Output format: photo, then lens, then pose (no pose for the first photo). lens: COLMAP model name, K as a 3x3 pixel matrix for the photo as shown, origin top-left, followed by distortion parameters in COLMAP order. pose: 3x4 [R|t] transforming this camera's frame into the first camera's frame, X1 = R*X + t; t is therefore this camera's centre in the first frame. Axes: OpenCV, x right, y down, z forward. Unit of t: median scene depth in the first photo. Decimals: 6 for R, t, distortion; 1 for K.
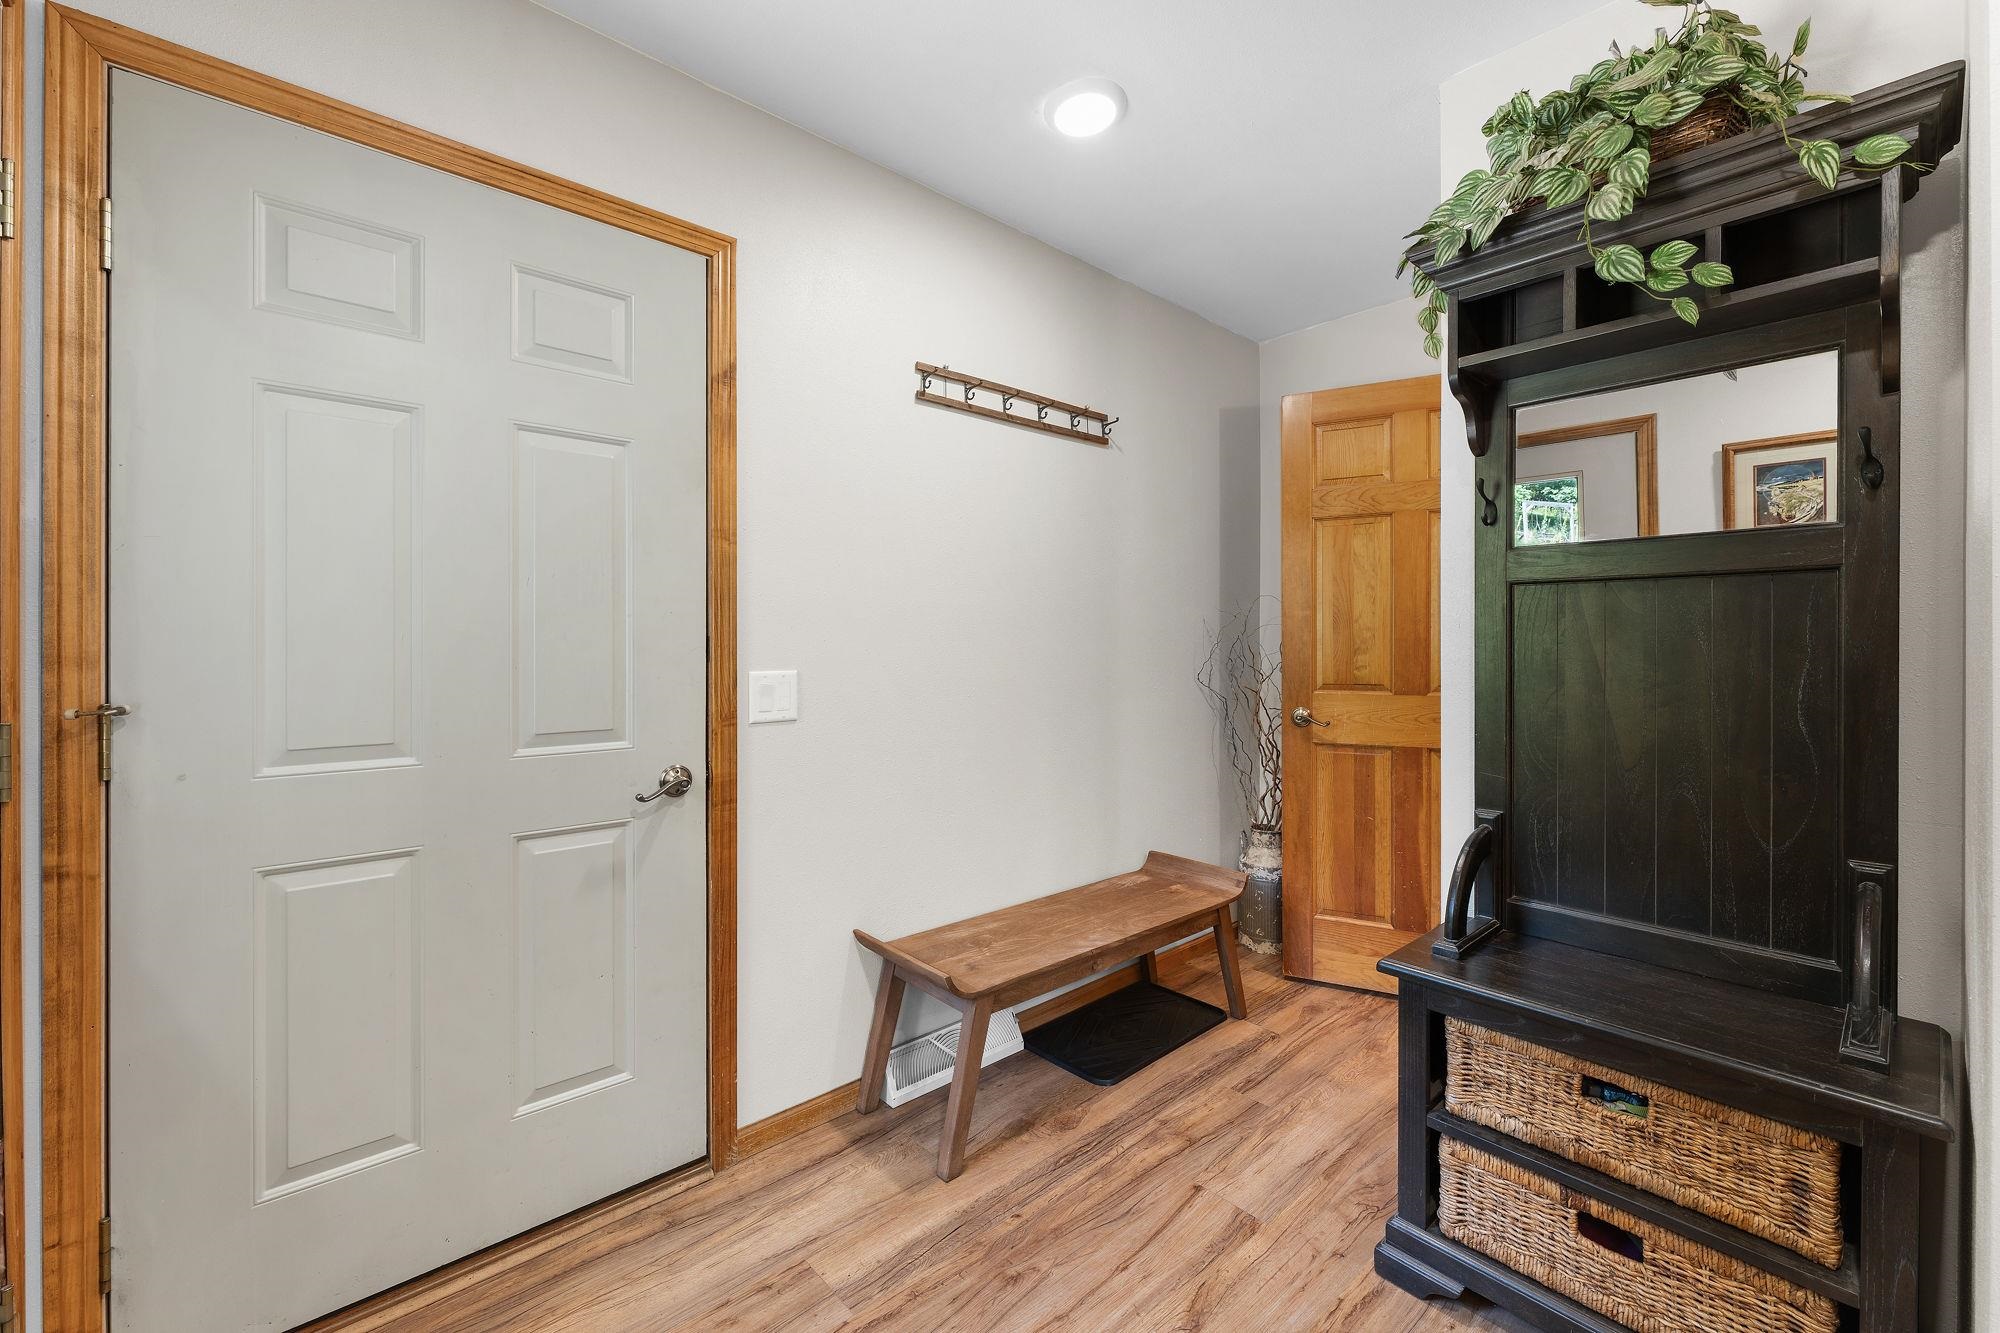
lens RADIAL K [[807.3, 0, 991.7], [0, 807.3, 649.1], [0, 0, 1]] dist [-0.002203, -0.000172]
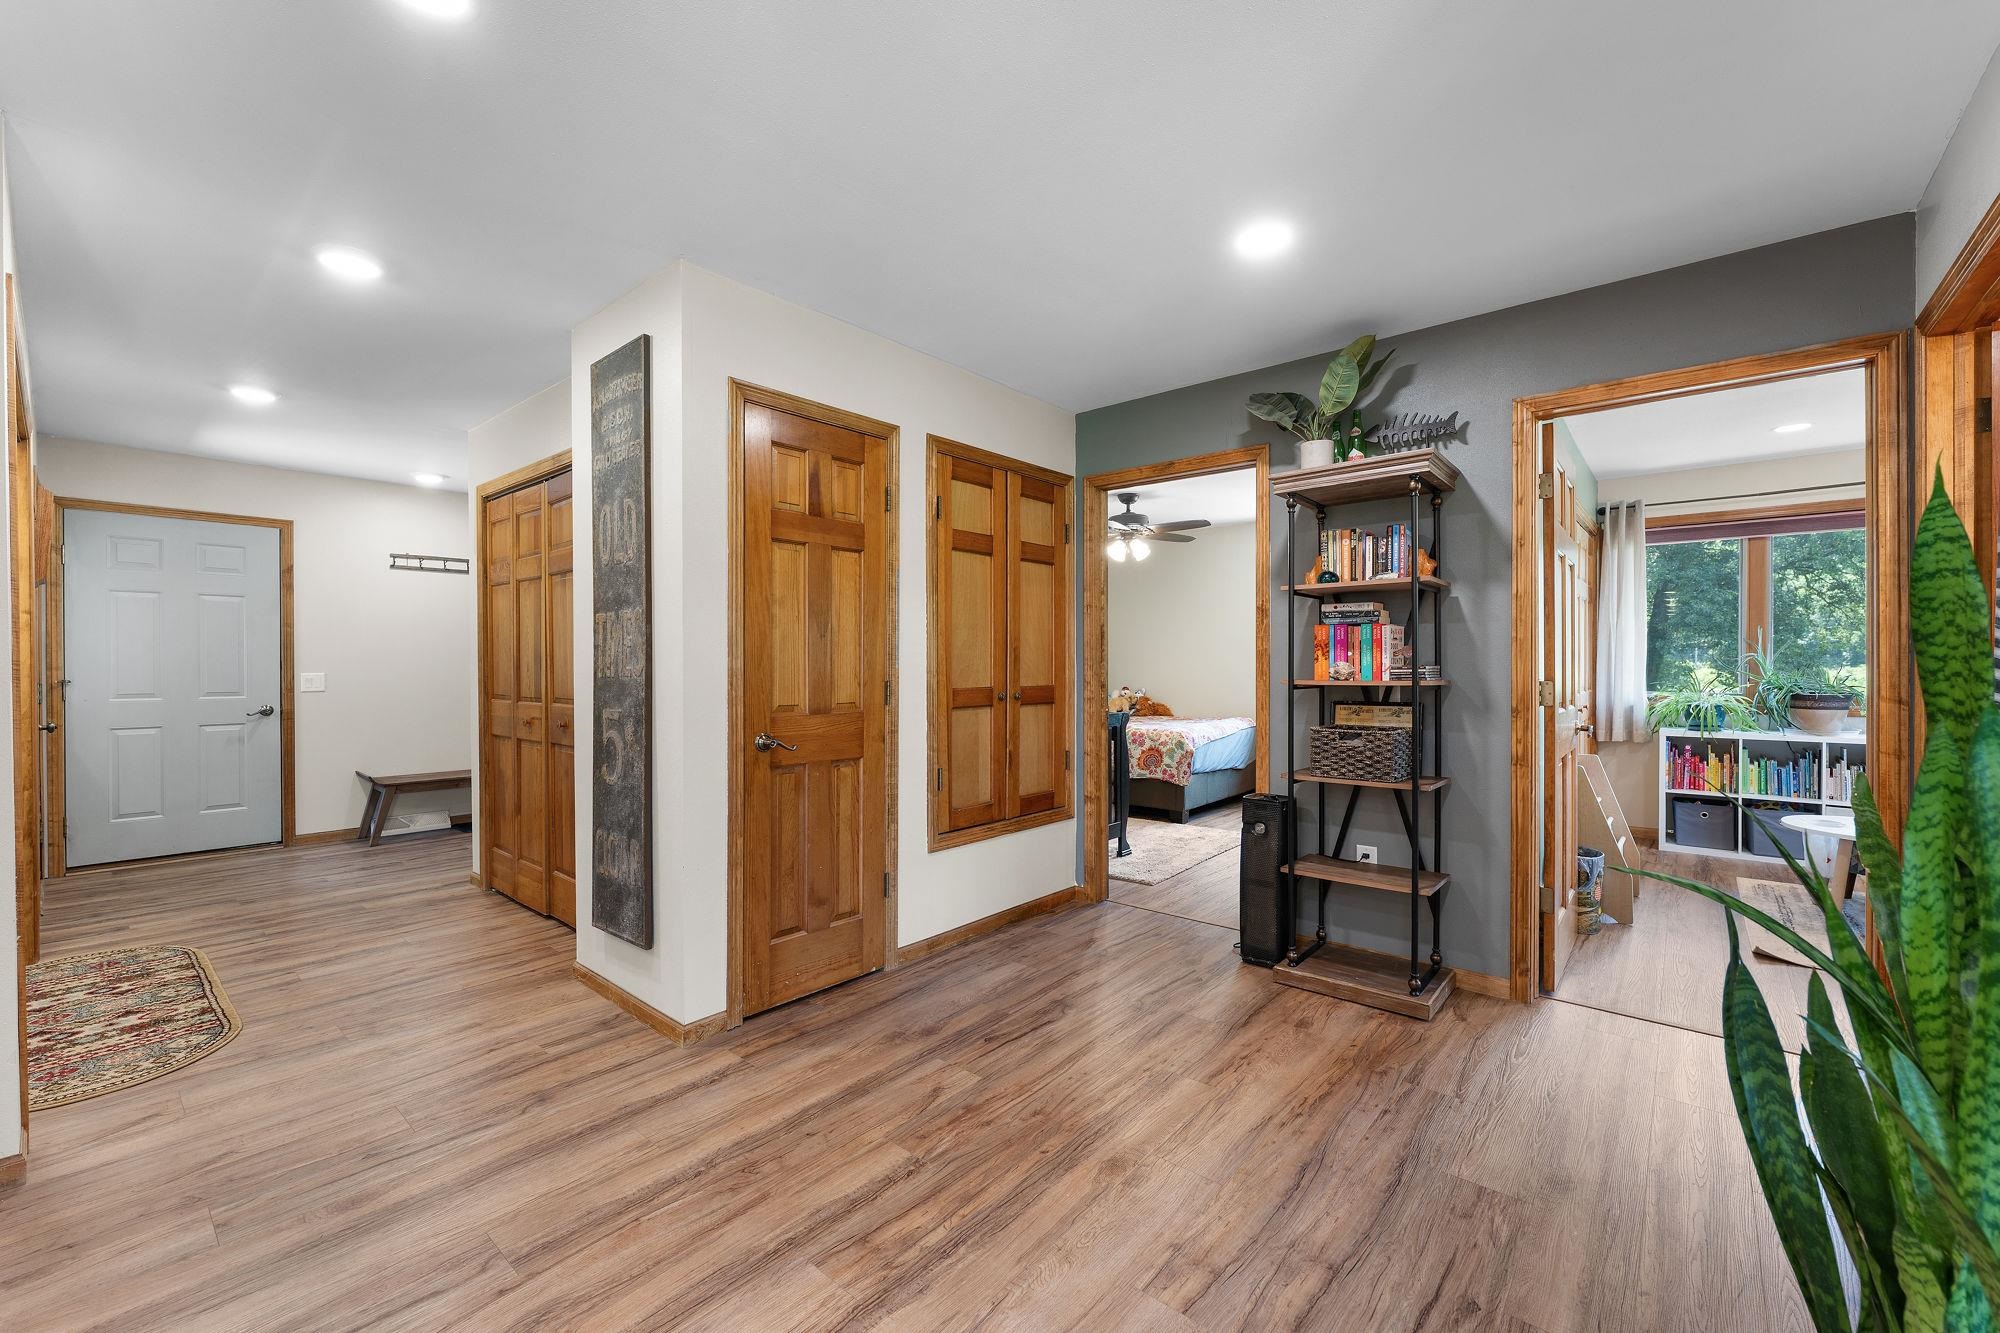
lens RADIAL K [[807.3, 0, 994.6], [0, 807.3, 673.8], [0, 0, 1]] dist [-0.002203, -0.000172]
pose [[0.992757, -0.002048, 0.120120, 1.803268], [0.001176, 0.999972, 0.007331, 0.011875], [-0.120132, -0.007136, 0.992732, -2.125171]]
